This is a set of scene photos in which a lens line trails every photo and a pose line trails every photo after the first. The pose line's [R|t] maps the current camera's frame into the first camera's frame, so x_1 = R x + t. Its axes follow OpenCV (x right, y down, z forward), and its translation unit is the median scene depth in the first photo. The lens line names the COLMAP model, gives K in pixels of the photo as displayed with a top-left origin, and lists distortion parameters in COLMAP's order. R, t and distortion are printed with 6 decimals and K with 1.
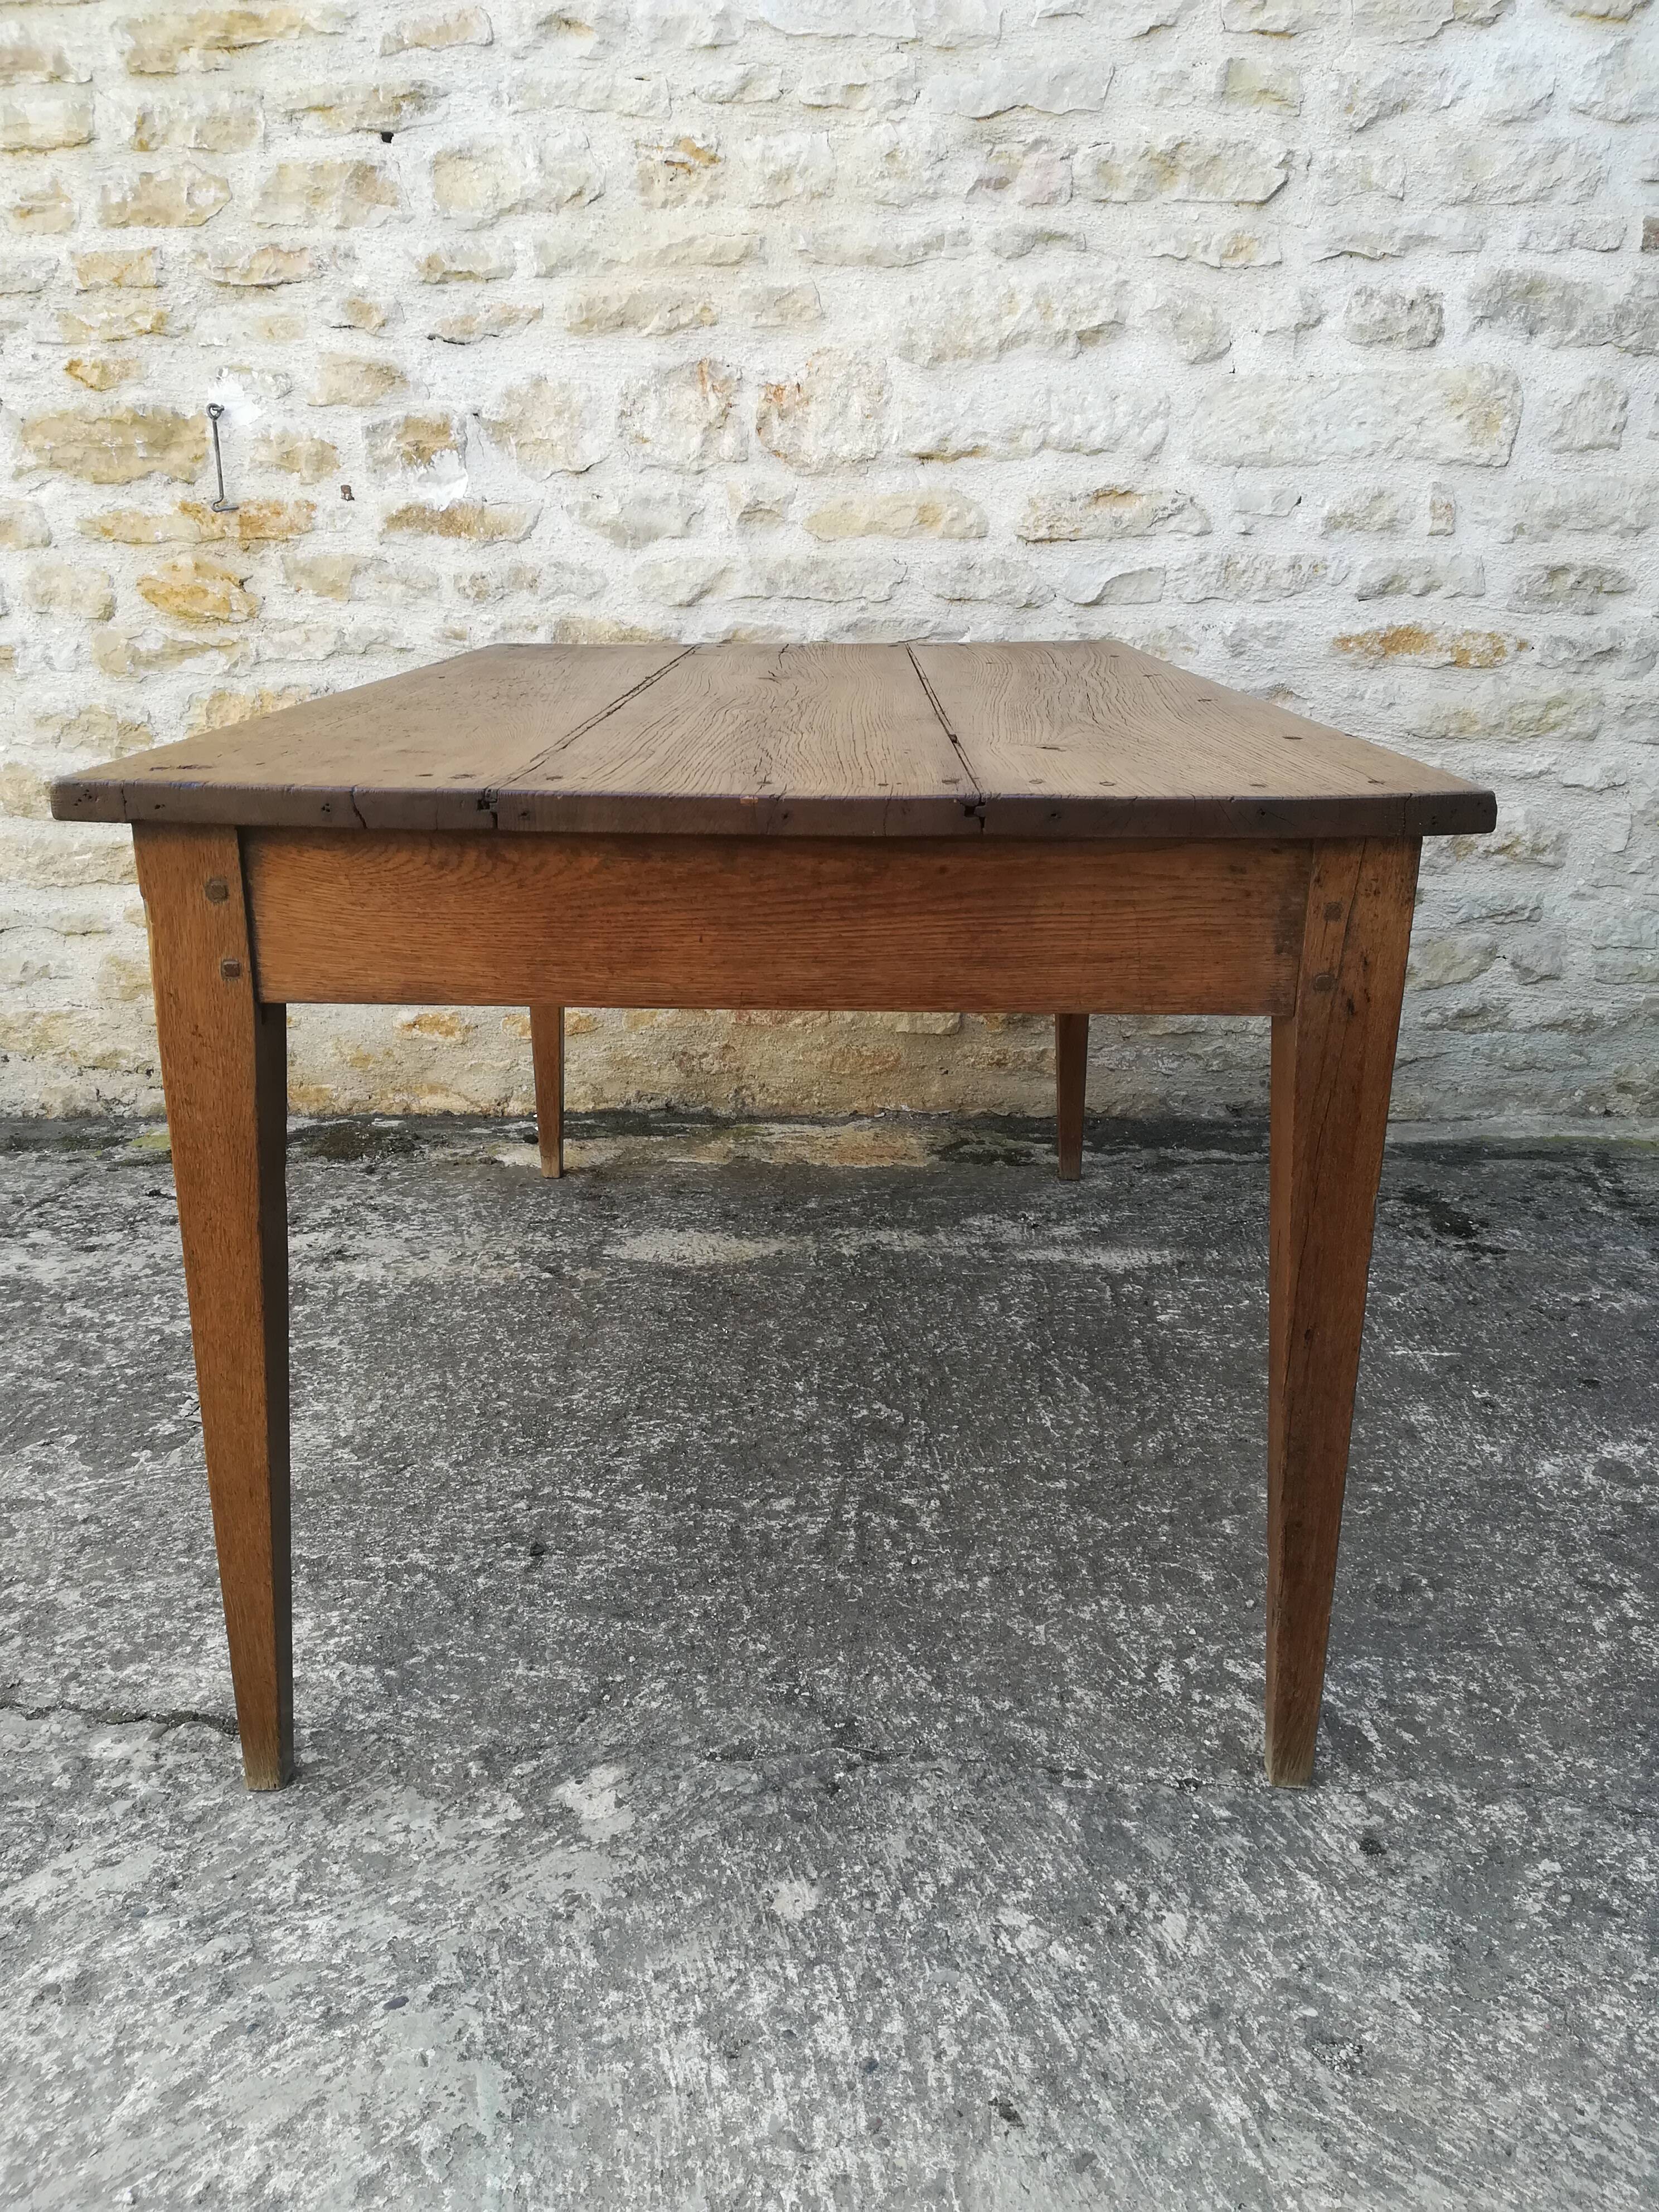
lens RADIAL K [[1710.7, 0, 822.3], [0, 1710.7, 1114.0], [0, 0, 1]] dist [0.050776, -0.072579]
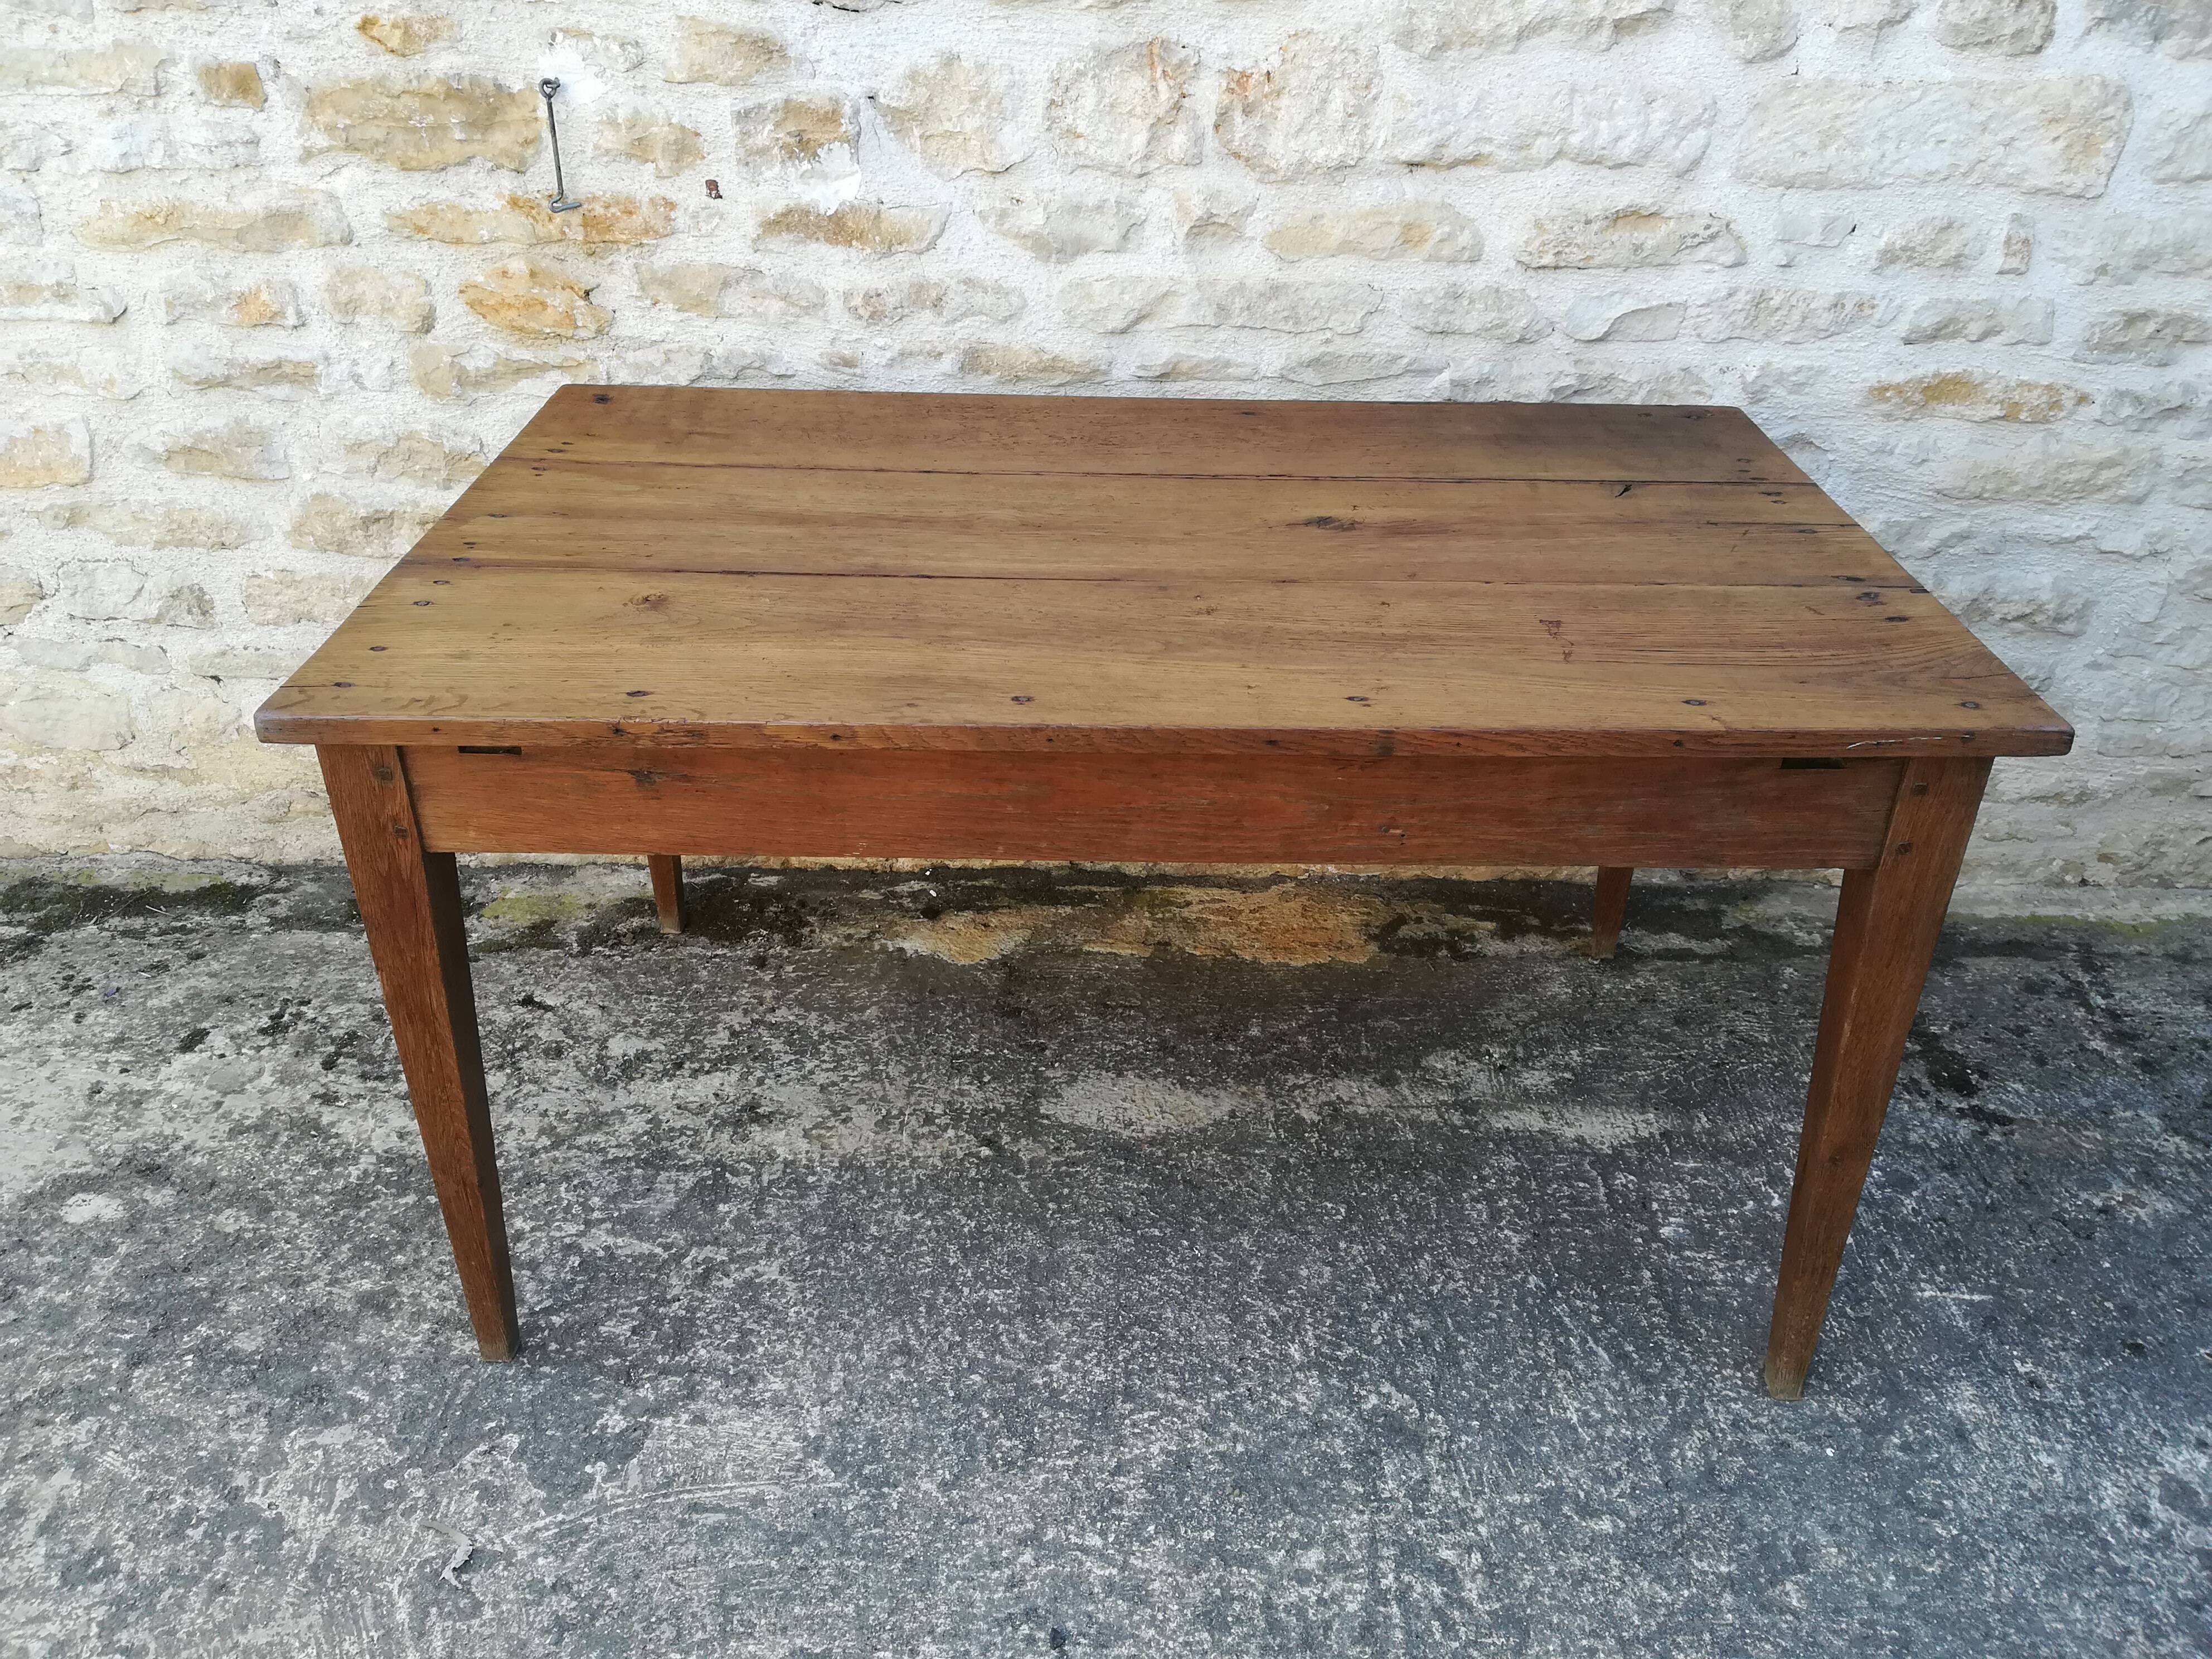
lens RADIAL K [[1710.7, 0, 1116.1], [0, 1710.7, 846.5], [0, 0, 1]] dist [0.050776, -0.072579]
pose [[0.999330, 0.006689, 0.035980, -0.112350], [-0.014216, 0.976901, 0.213221, -0.235028], [-0.033723, -0.213589, 0.976341, 0.122978]]
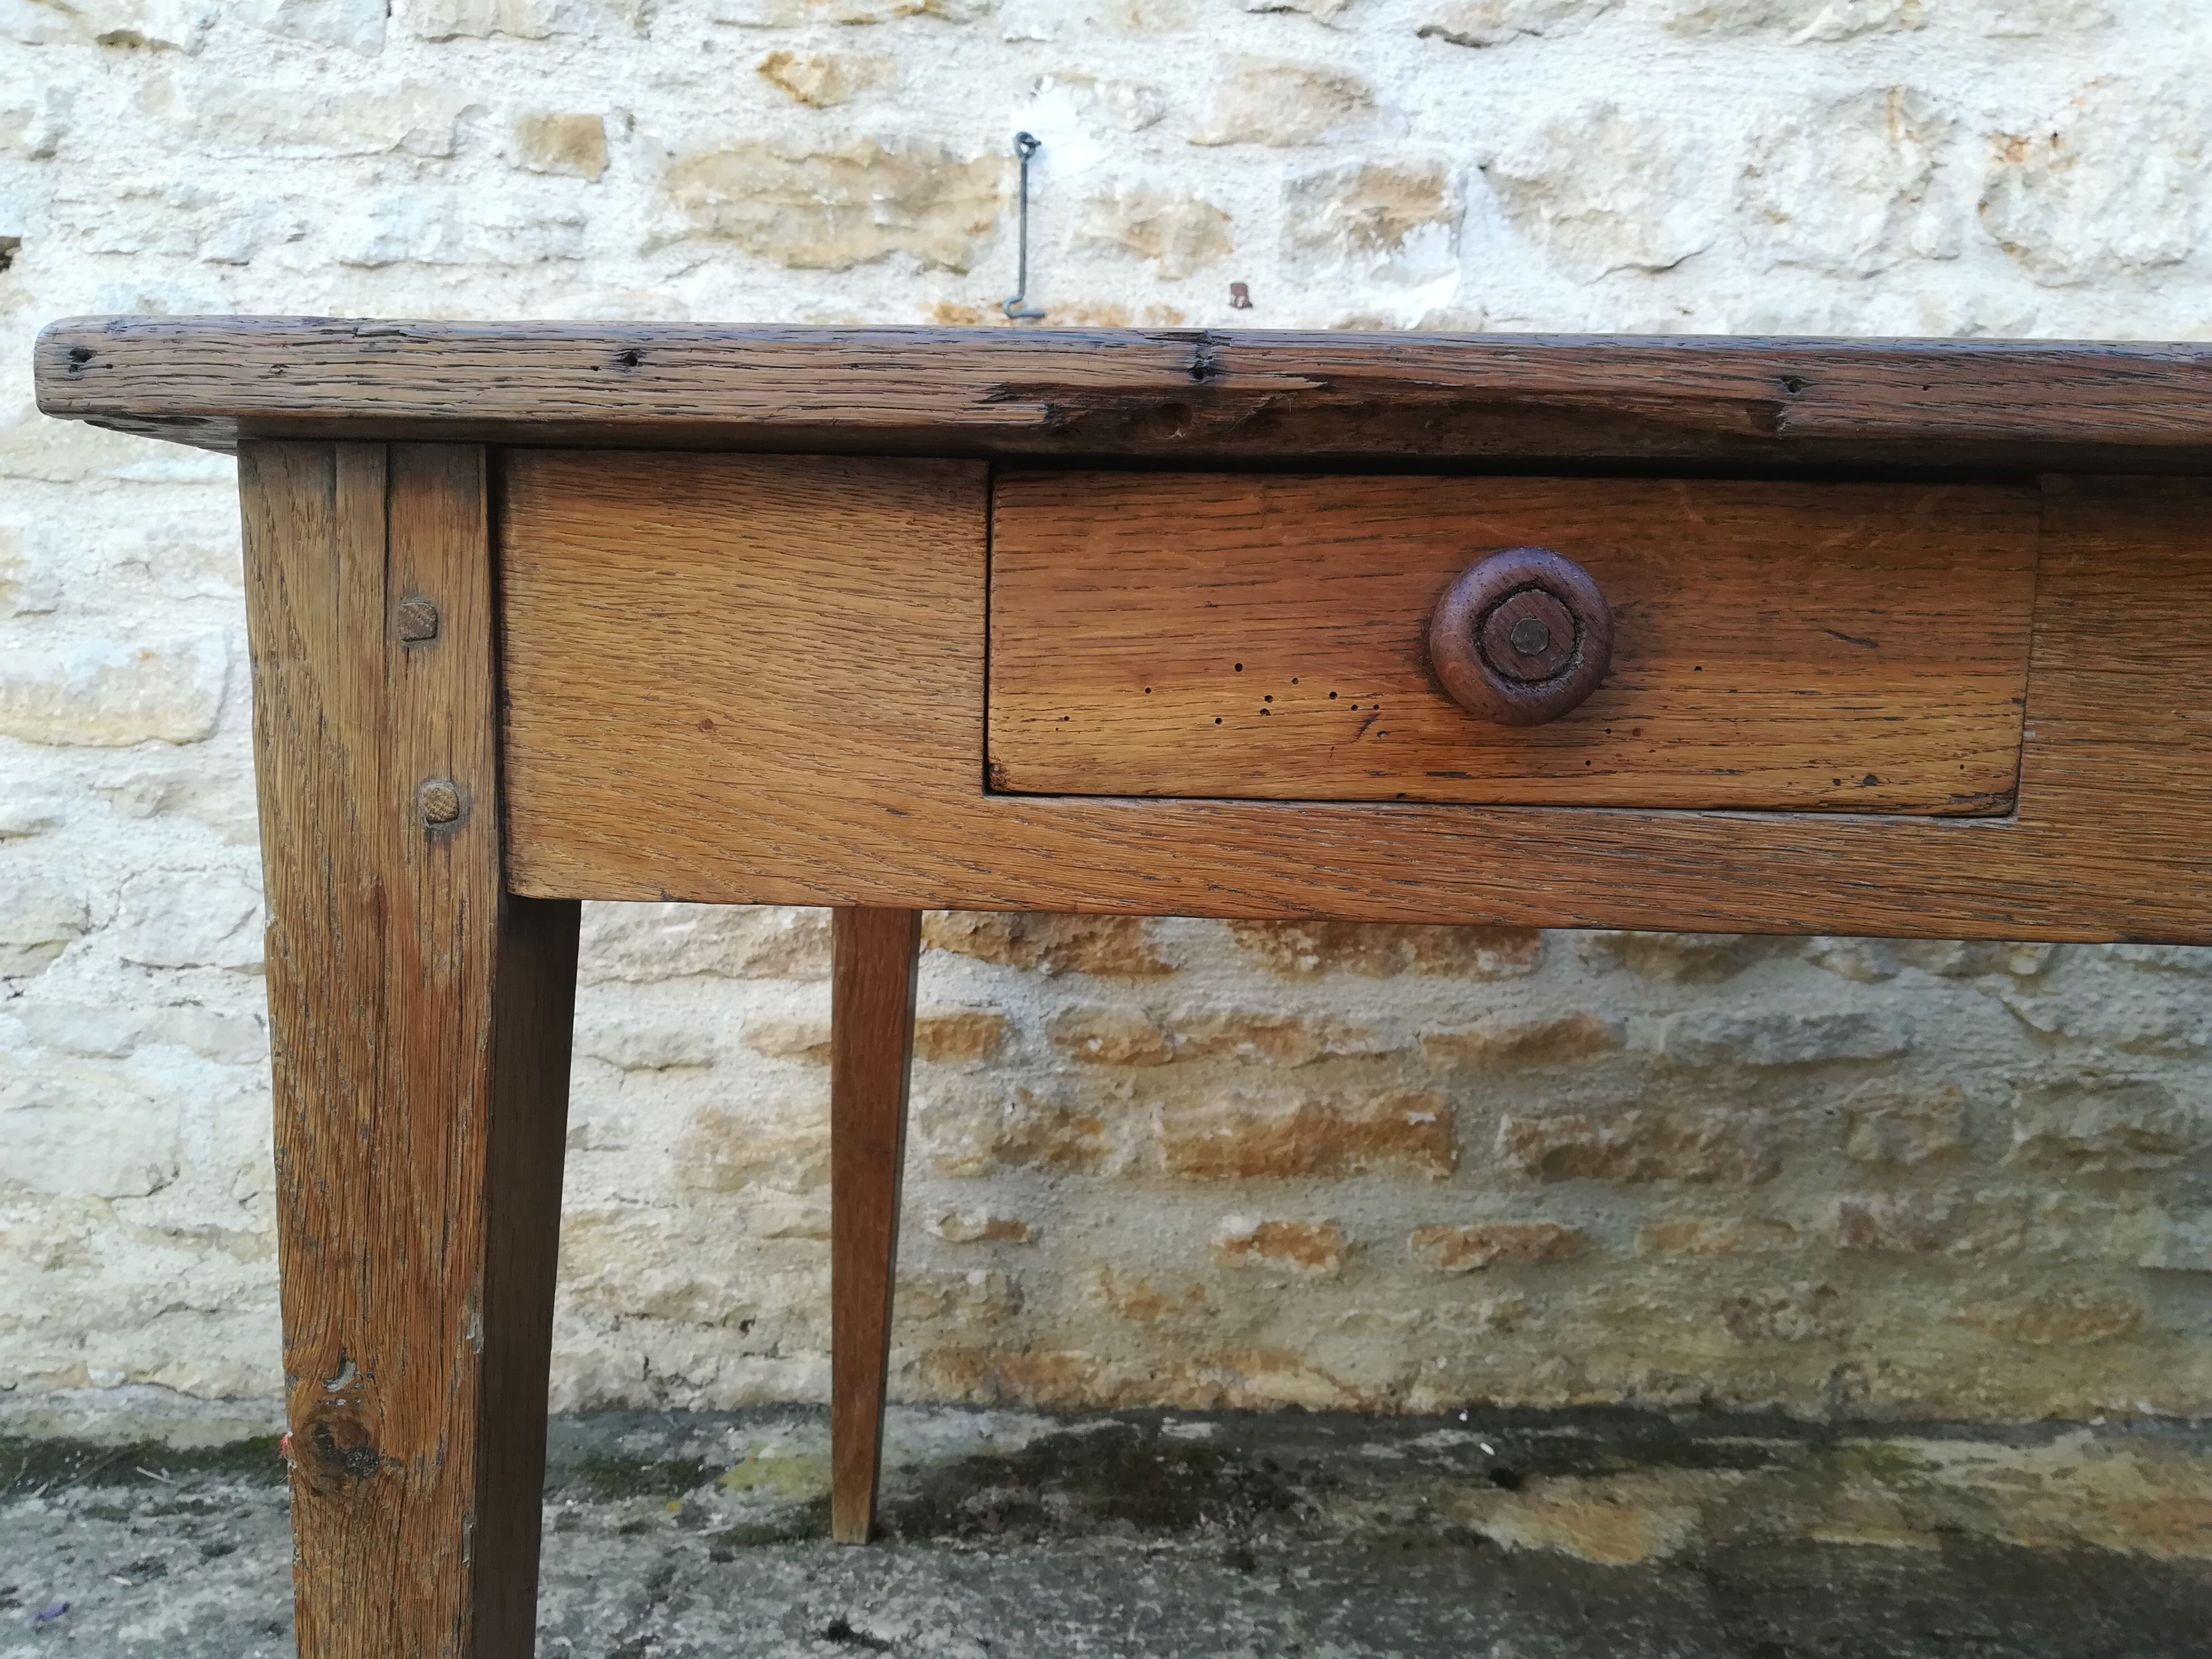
lens RADIAL K [[1725.8, 0, 1112.9], [0, 1725.8, 844.8], [0, 0, 1]] dist [0.051259, -0.083142]
pose [[0.998954, 0.019594, 0.041311, -0.341612], [-0.010899, 0.979521, -0.201046, -0.072190], [-0.044404, 0.200386, 0.978710, 0.491171]]
